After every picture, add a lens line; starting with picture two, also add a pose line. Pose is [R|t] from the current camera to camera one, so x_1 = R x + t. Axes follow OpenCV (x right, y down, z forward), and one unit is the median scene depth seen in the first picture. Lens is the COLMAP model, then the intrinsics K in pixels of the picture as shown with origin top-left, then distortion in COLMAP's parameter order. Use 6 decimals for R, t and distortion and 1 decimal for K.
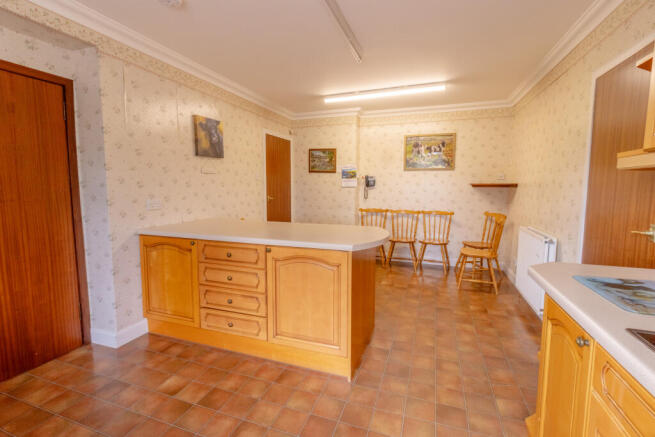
lens RADIAL K [[306.7, 0, 332.4], [0, 306.7, 219.4], [0, 0, 1]] dist [0.006499, -0.001070]
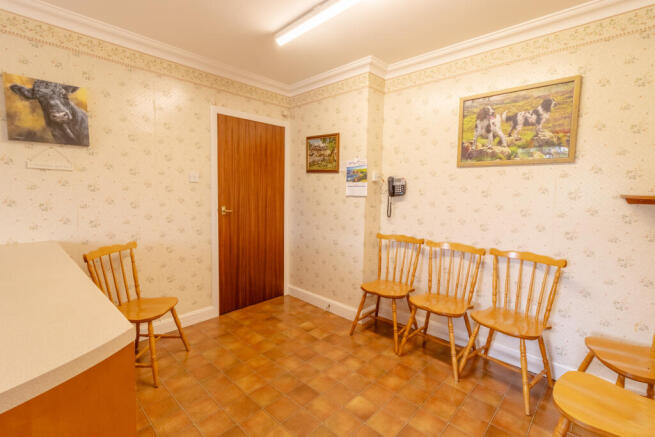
lens RADIAL K [[306.7, 0, 323.5], [0, 306.7, 217.4], [0, 0, 1]] dist [0.006499, -0.001070]
pose [[0.906622, 0.052266, -0.418694, 0.249017], [-0.064420, 0.997811, -0.014934, -0.052397], [0.416997, 0.040512, 0.908005, 0.440774]]
